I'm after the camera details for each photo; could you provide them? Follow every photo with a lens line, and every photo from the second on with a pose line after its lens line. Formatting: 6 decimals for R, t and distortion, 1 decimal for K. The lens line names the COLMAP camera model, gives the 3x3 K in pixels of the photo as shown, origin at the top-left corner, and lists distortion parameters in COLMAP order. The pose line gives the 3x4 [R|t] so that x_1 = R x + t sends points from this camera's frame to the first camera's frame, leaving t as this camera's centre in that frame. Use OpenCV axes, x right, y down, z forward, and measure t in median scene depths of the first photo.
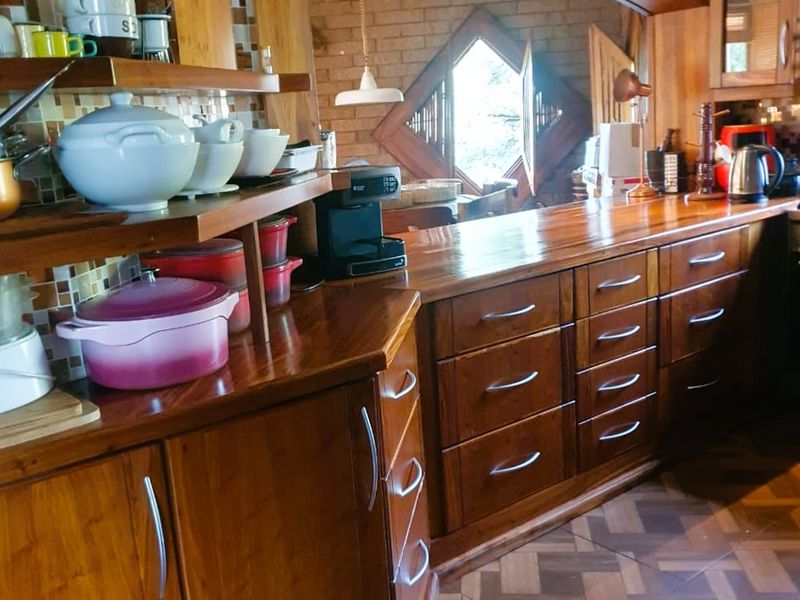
lens RADIAL K [[834.7, 0, 402.0], [0, 834.7, 296.8], [0, 0, 1]] dist [0.008227, 0.000000]
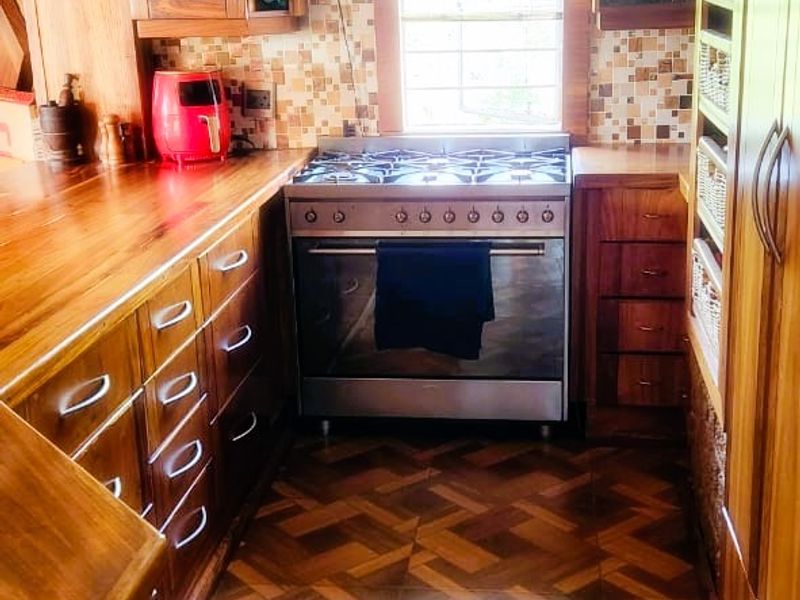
lens RADIAL K [[1128.5, 0, 402.7], [0, 1128.5, 300.6], [0, 0, 1]] dist [0.044417, 0.000000]
pose [[0.718907, -0.142727, 0.680296, -0.219472], [0.128435, 0.989116, 0.071793, -0.067864], [-0.683138, 0.035762, 0.729413, 0.189850]]
